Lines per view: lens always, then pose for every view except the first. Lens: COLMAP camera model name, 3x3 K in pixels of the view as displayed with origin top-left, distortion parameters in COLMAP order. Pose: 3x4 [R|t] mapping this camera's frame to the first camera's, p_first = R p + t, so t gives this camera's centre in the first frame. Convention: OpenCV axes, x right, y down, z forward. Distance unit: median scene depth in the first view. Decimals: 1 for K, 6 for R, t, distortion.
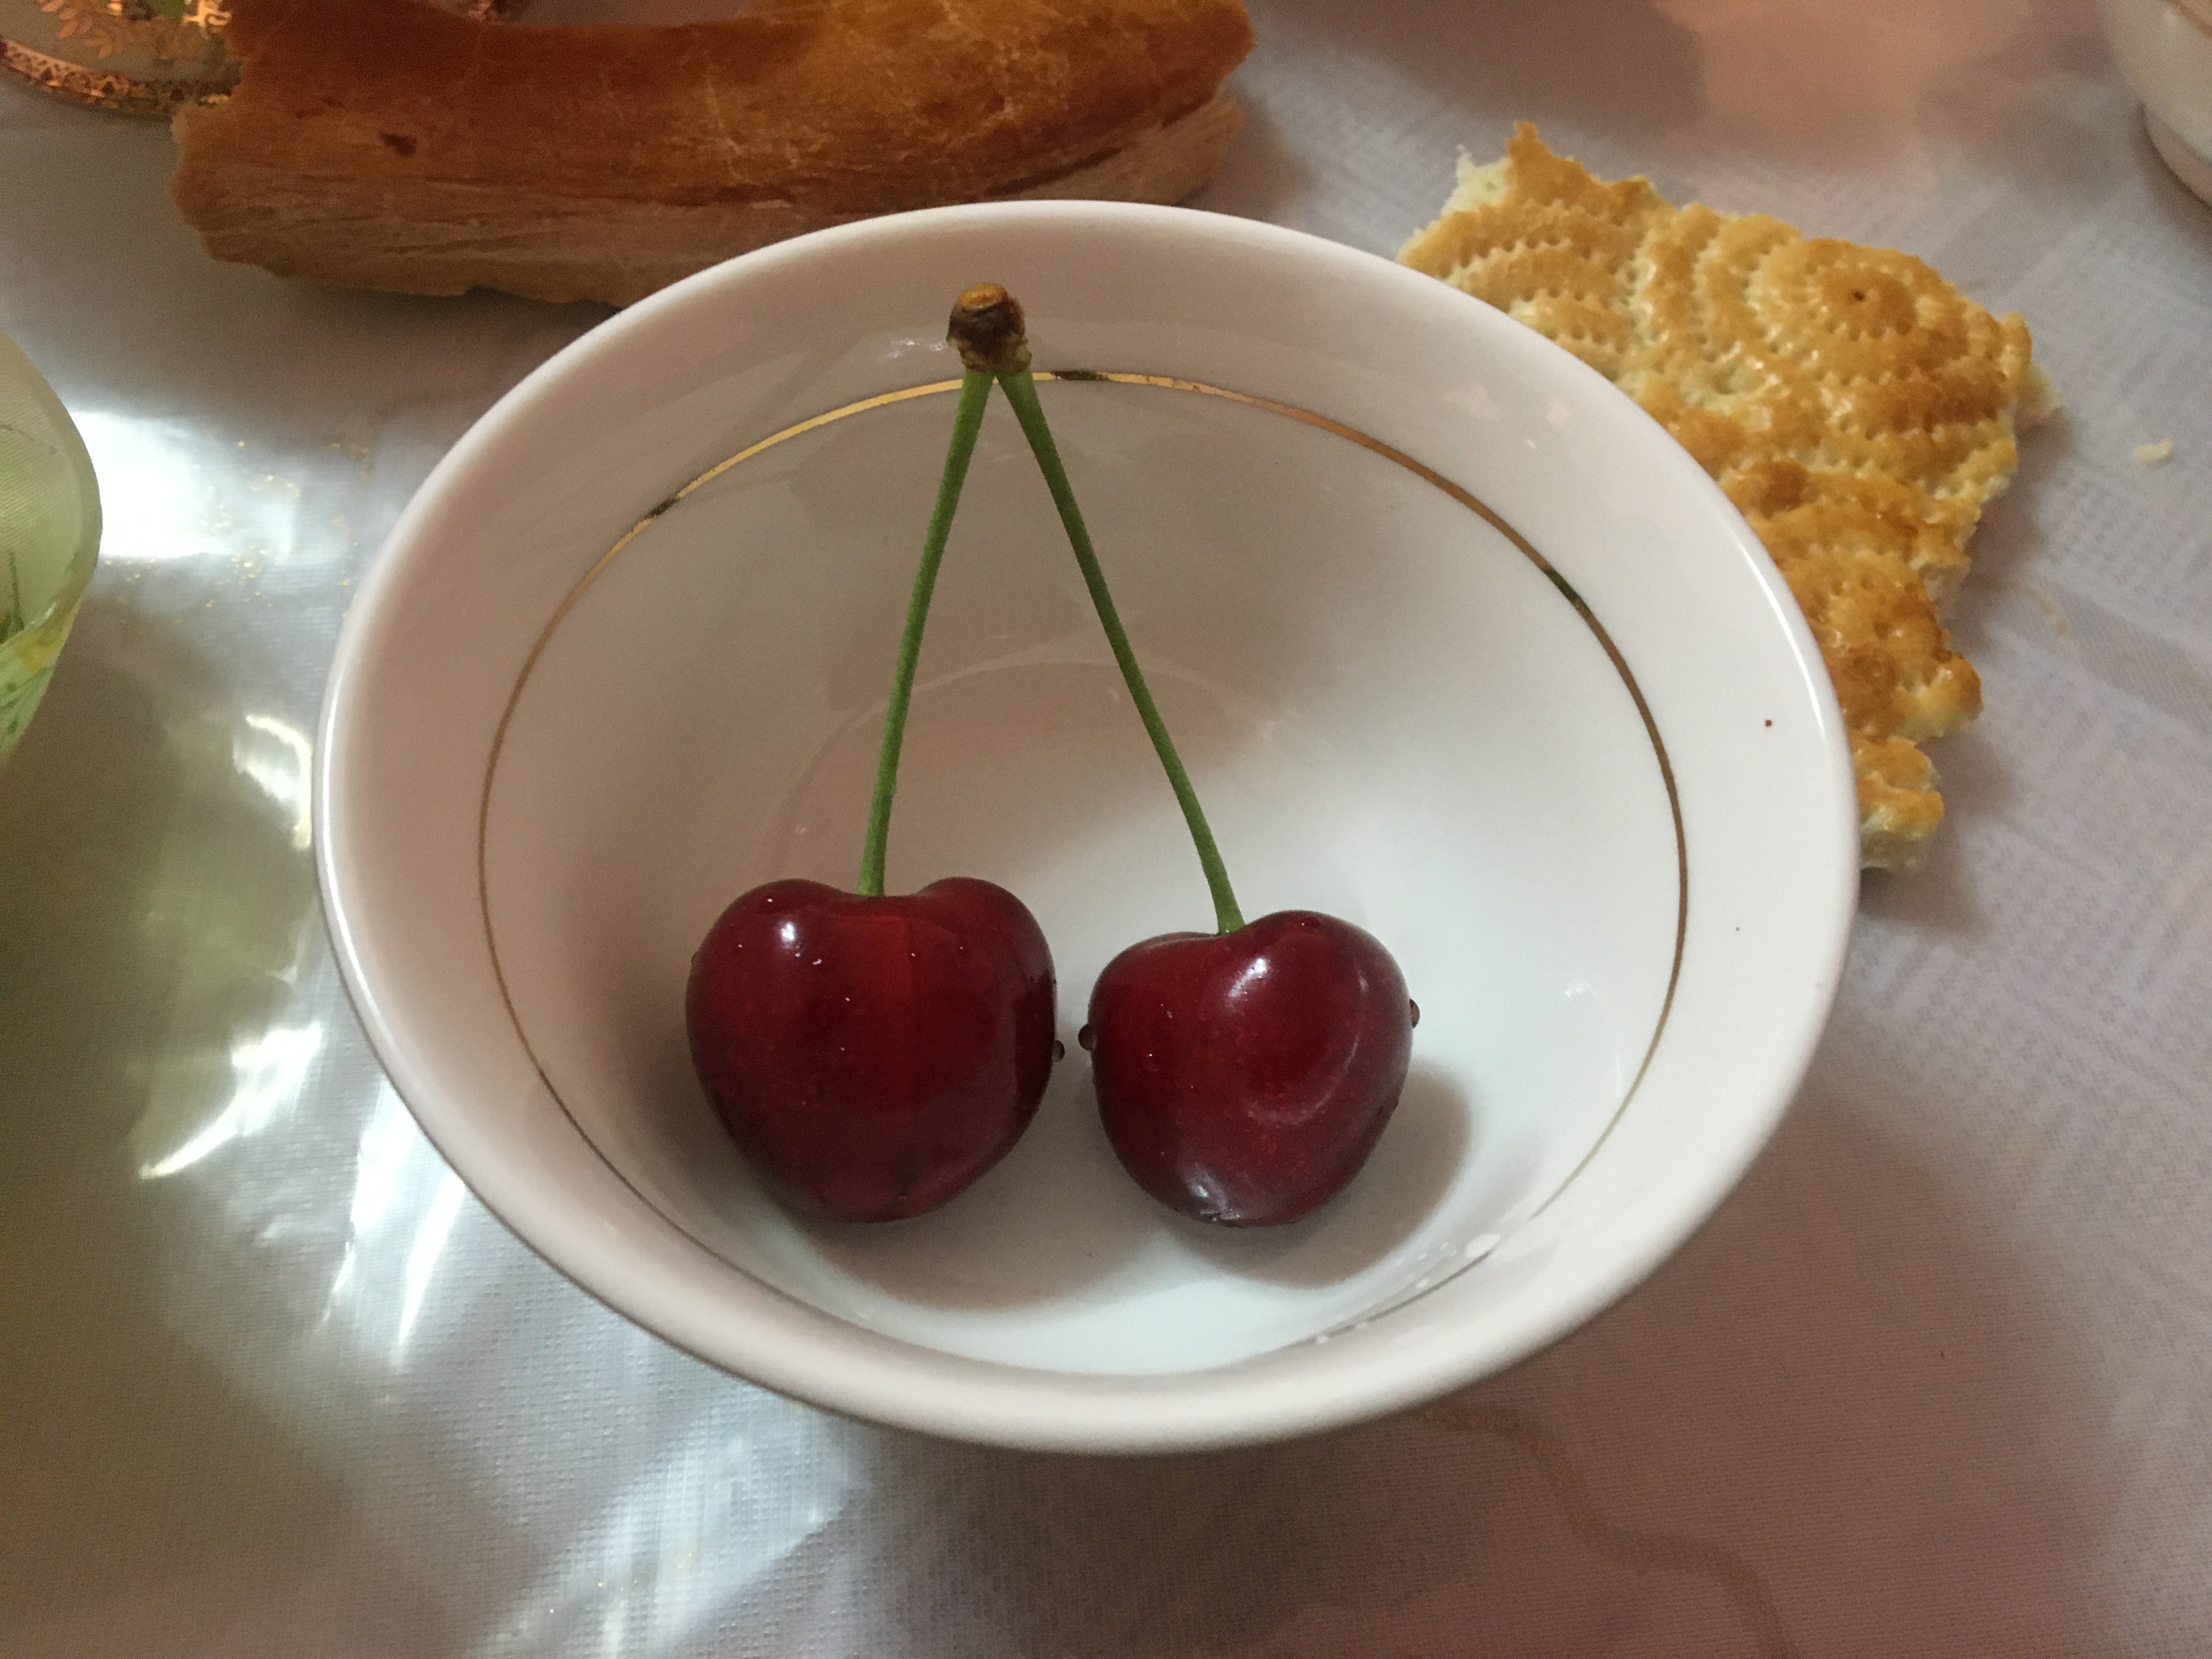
lens RADIAL K [[2238.8, 0, 1106.0], [0, 2238.8, 829.5], [0, 0, 1]] dist [0.197810, -0.001872]
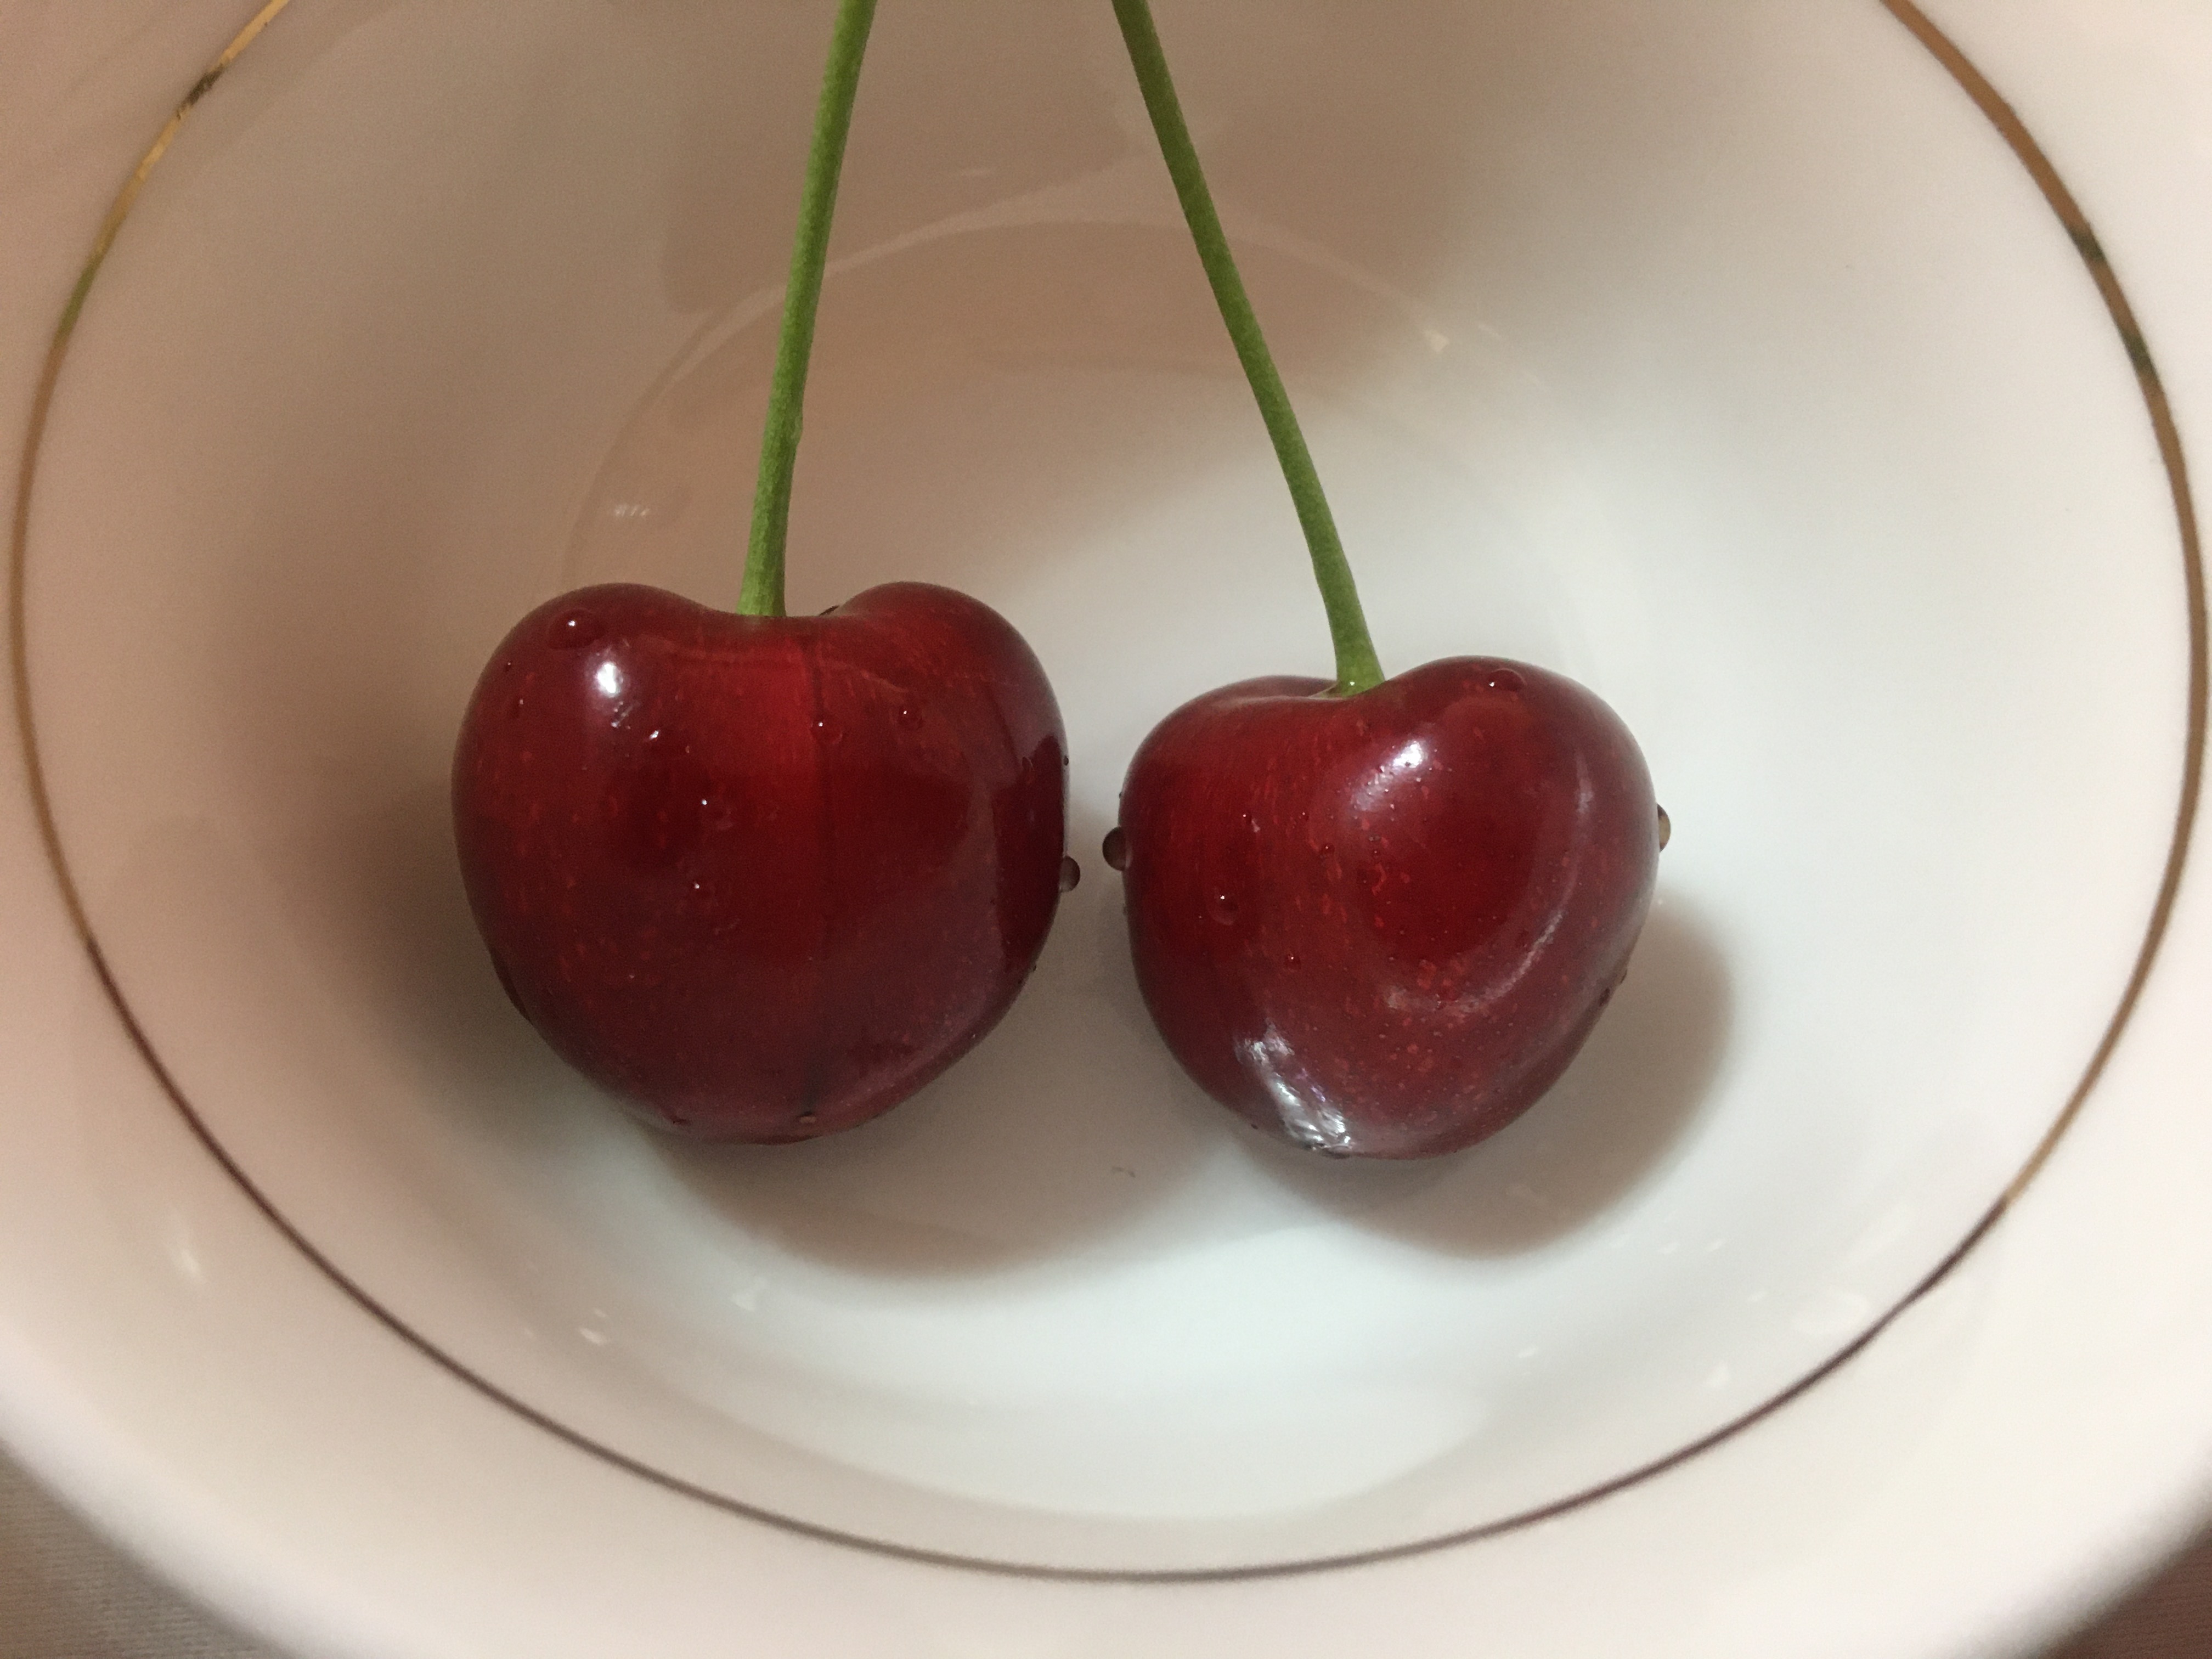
lens RADIAL K [[2238.8, 0, 1106.0], [0, 2238.8, 829.5], [0, 0, 1]] dist [0.197810, -0.001872]
pose [[0.999608, 0.025466, -0.011591, -0.004464], [-0.023052, 0.984359, 0.174658, -0.020099], [0.015858, -0.174322, 0.984561, 0.400062]]
